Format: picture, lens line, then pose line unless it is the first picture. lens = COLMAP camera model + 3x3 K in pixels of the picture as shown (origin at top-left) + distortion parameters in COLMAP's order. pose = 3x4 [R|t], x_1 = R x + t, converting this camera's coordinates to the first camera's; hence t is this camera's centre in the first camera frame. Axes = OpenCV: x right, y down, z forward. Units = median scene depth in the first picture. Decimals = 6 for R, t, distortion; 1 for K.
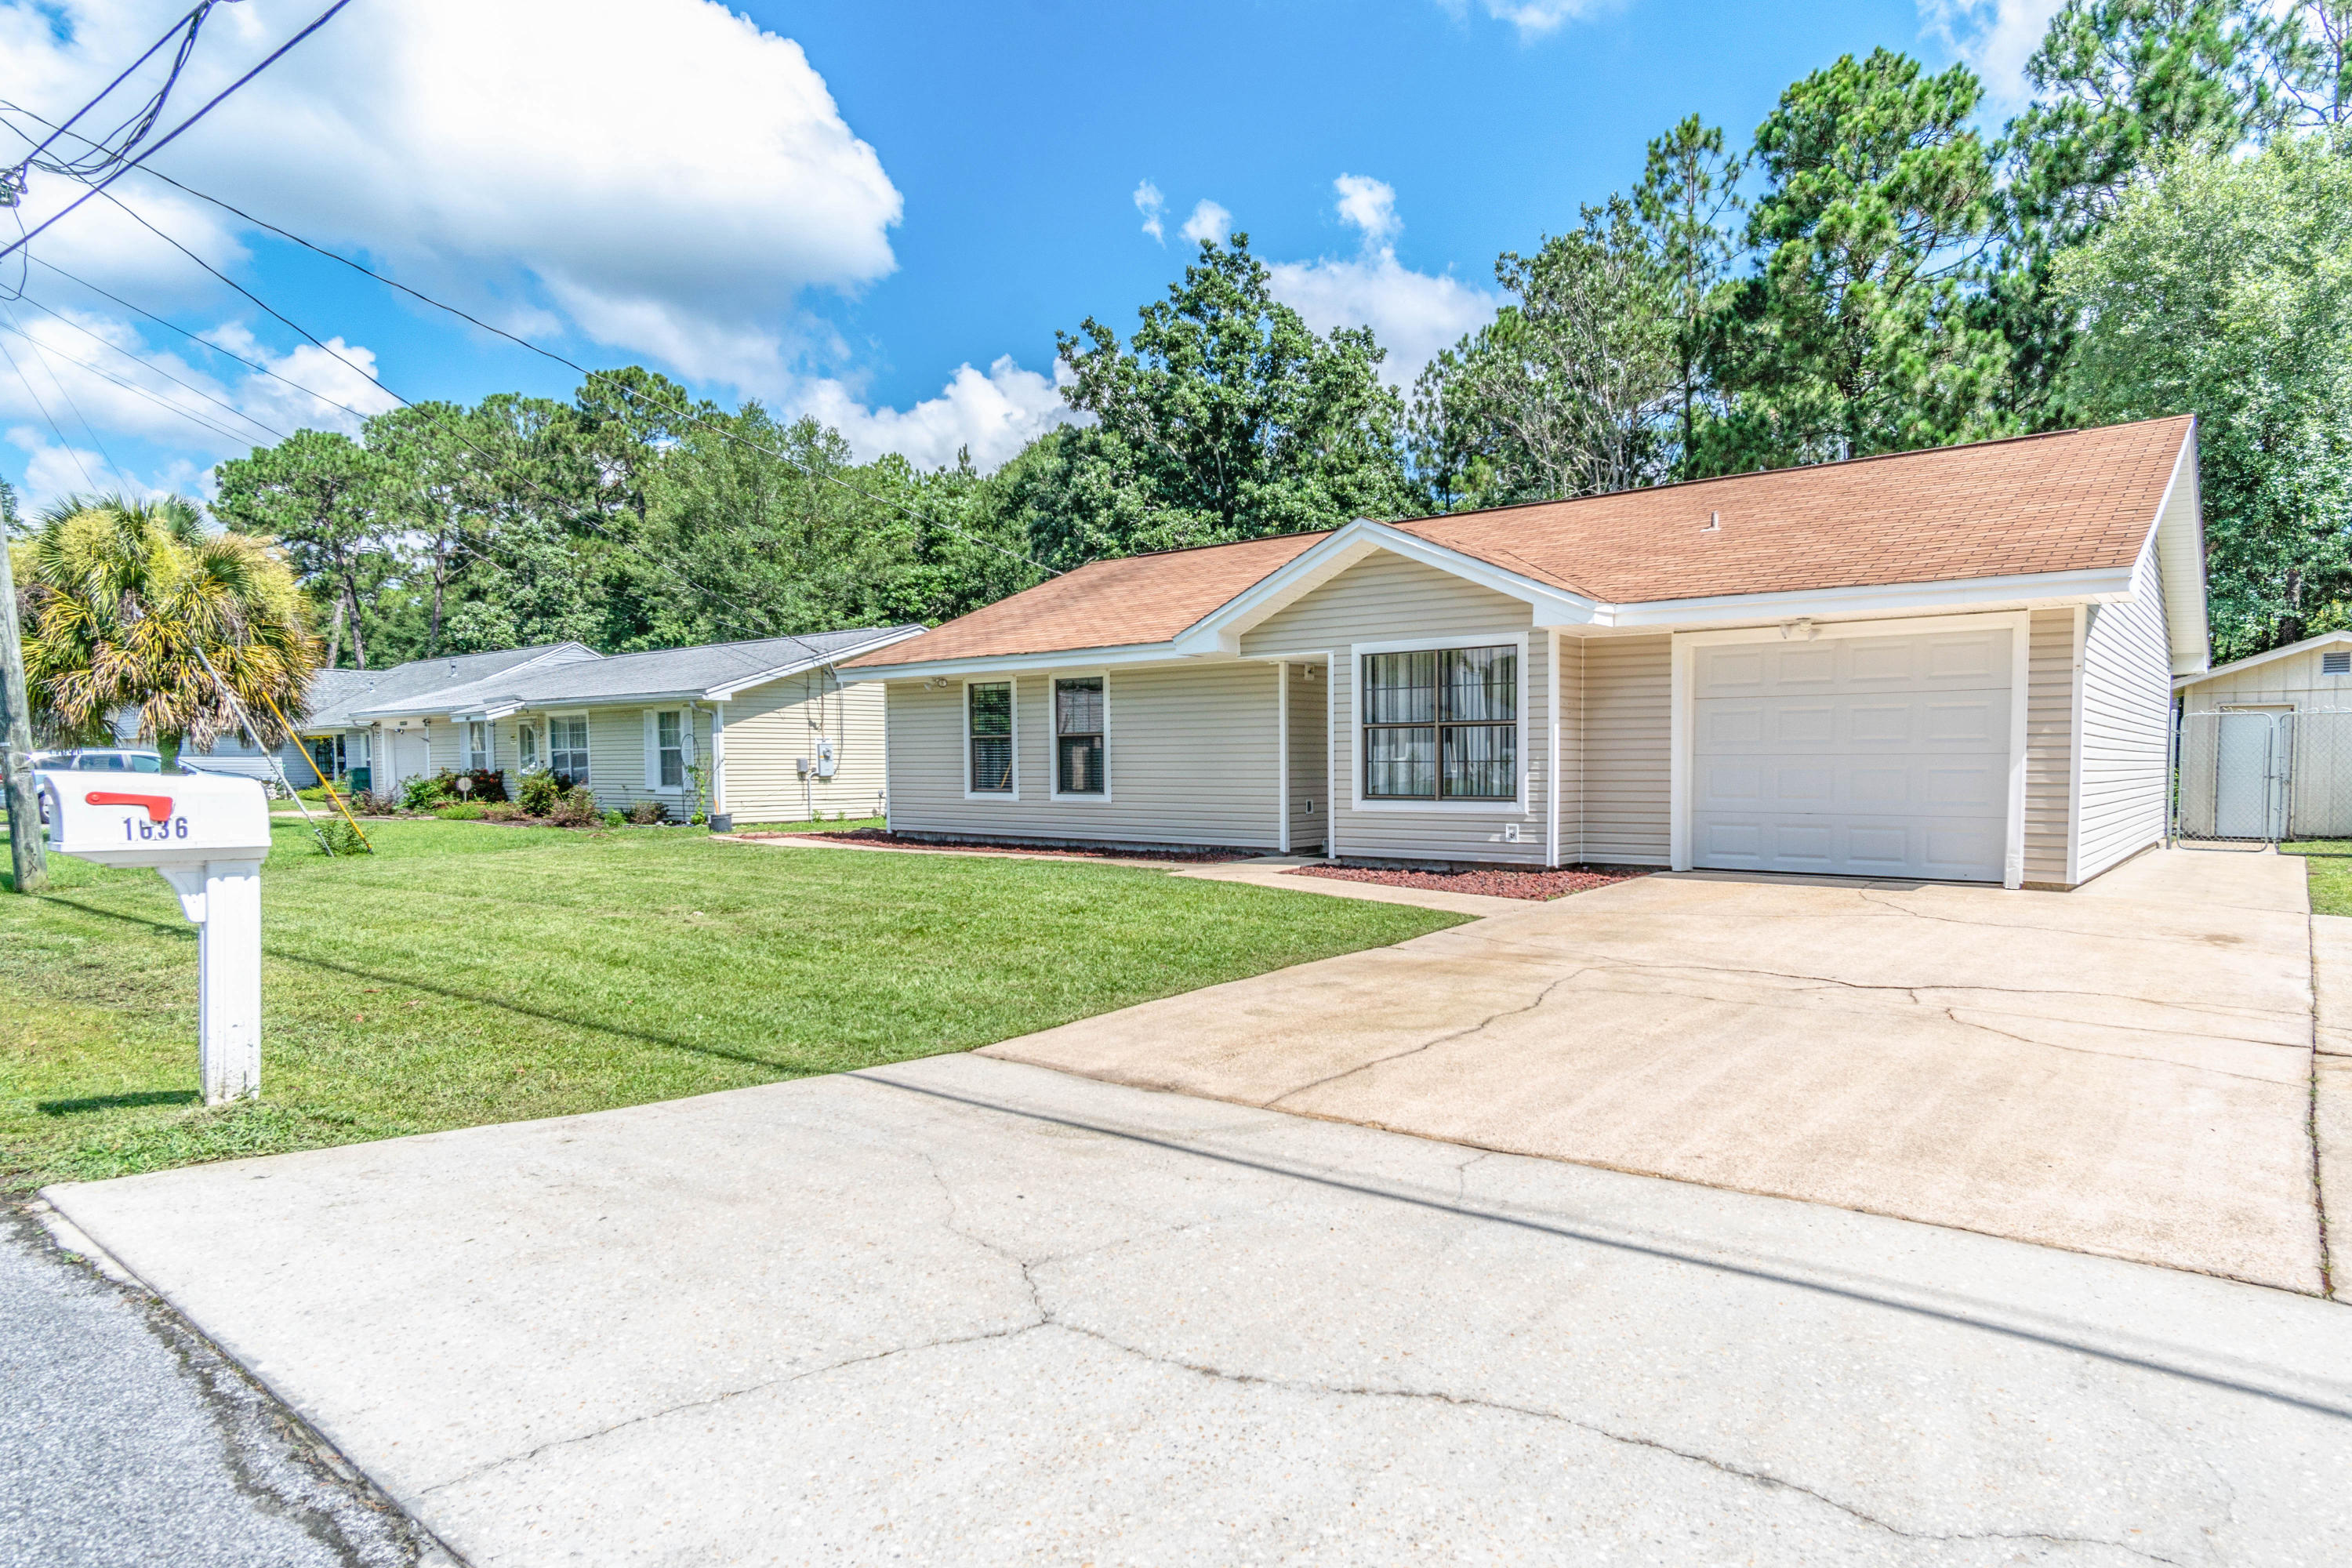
lens RADIAL K [[1310.9, 0, 1329.9], [0, 1310.9, 834.2], [0, 0, 1]] dist [0.003148, 0.002120]
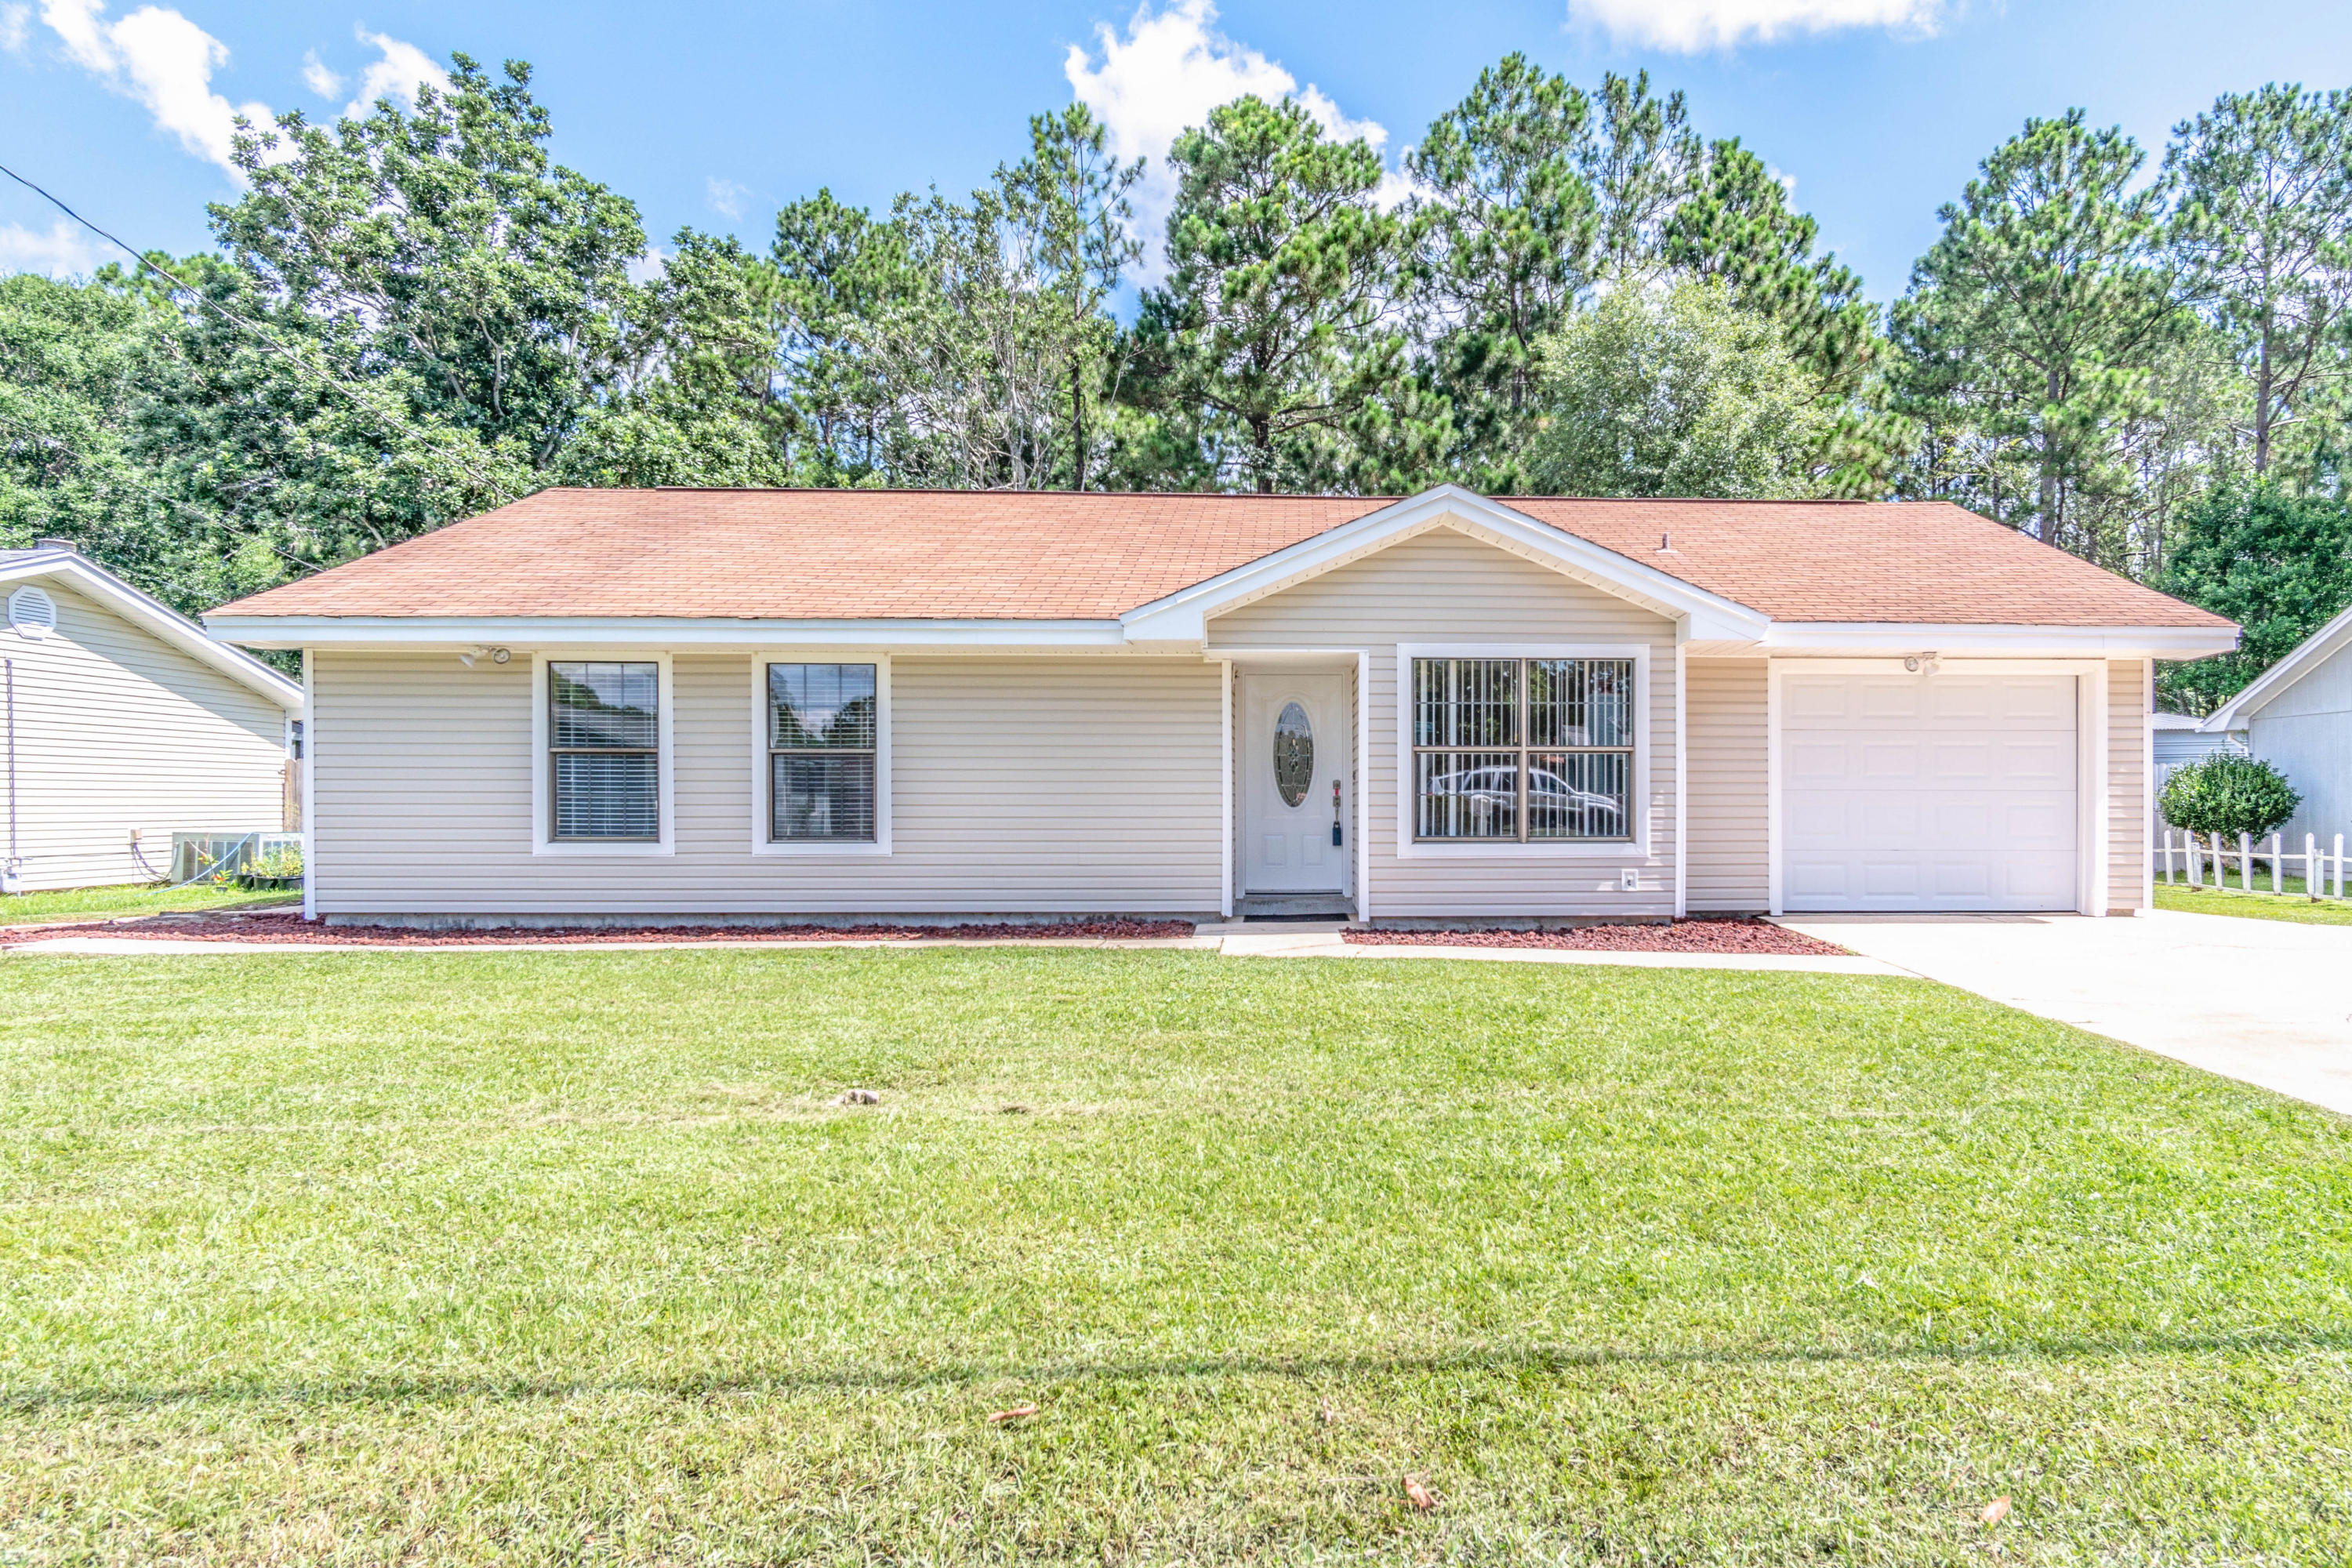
lens RADIAL K [[1361.5, 0, 1348.9], [0, 1361.5, 805.3], [0, 0, 1]] dist [0.016517, 0.002628]
pose [[0.783183, -0.000048, 0.621791, -0.461923], [0.030327, 0.998813, -0.038121, -0.017651], [-0.621051, 0.048713, 0.782255, 0.355742]]
